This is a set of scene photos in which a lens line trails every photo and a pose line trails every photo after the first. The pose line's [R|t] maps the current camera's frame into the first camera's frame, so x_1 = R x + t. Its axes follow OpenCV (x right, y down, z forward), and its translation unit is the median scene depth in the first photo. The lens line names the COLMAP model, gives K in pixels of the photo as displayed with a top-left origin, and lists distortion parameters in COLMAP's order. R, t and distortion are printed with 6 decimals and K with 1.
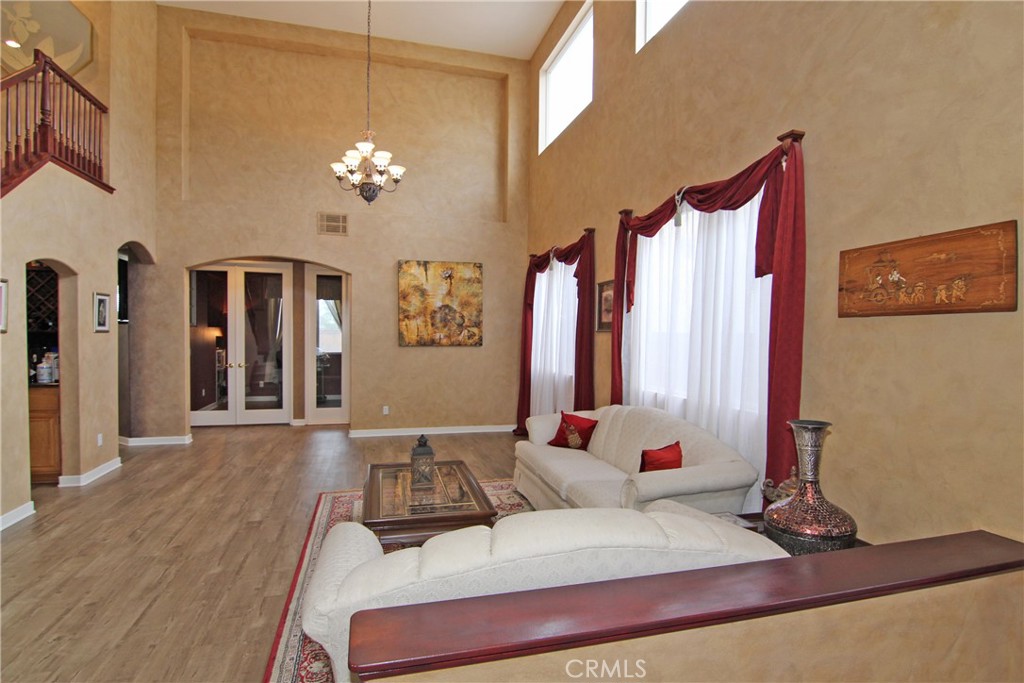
lens RADIAL K [[524.2, 0, 510.3], [0, 524.2, 349.9], [0, 0, 1]] dist [-0.011979, -0.006165]
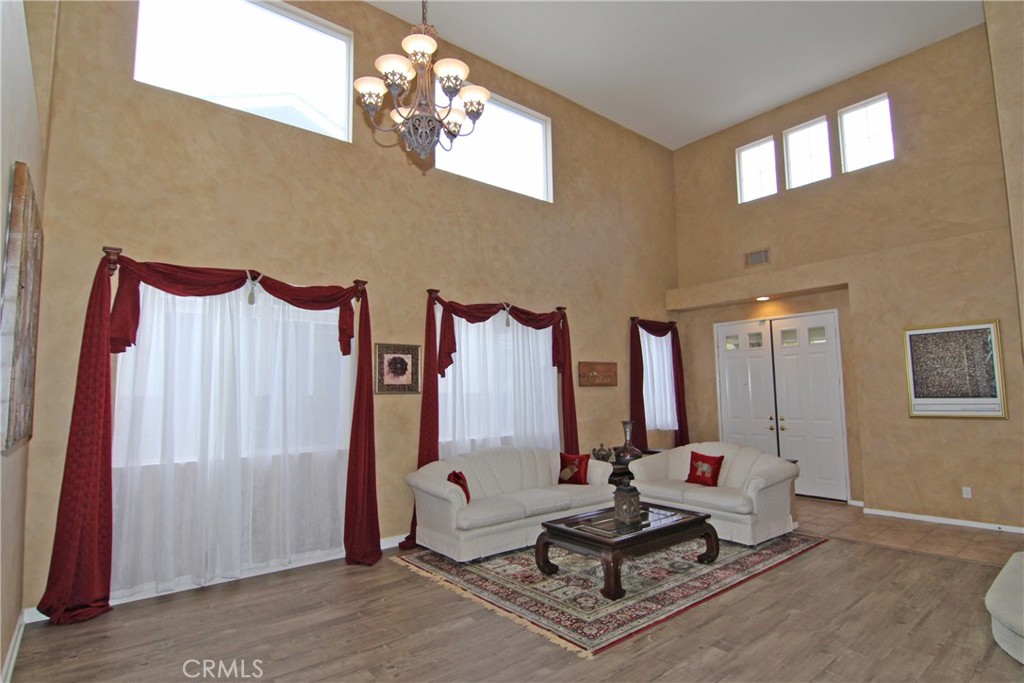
lens RADIAL K [[524.2, 0, 511.3], [0, 524.2, 345.4], [0, 0, 1]] dist [-0.011979, -0.006165]
pose [[-0.410264, 0.080981, 0.908364, -0.584590], [0.038090, 0.996702, -0.071653, -0.033457], [-0.911171, 0.005202, -0.411995, 0.854779]]
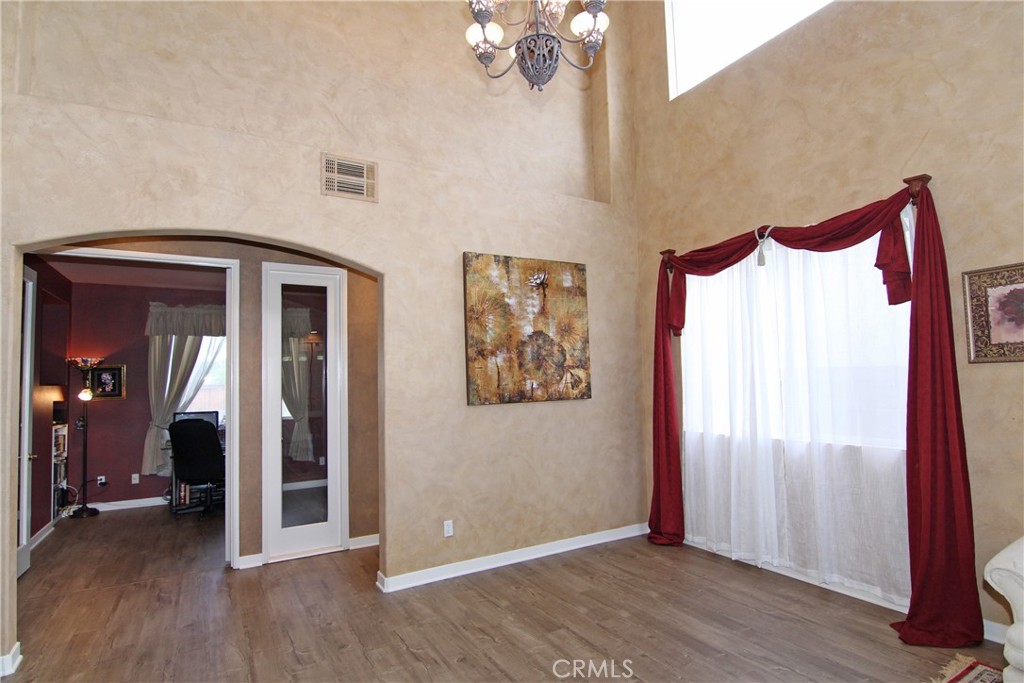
lens RADIAL K [[524.2, 0, 509.9], [0, 524.2, 348.1], [0, 0, 1]] dist [-0.011979, -0.006165]
pose [[0.966779, -0.020955, 0.254752, -0.306734], [0.044255, 0.995305, -0.086076, -0.018480], [-0.251752, 0.094491, 0.963168, 0.449676]]
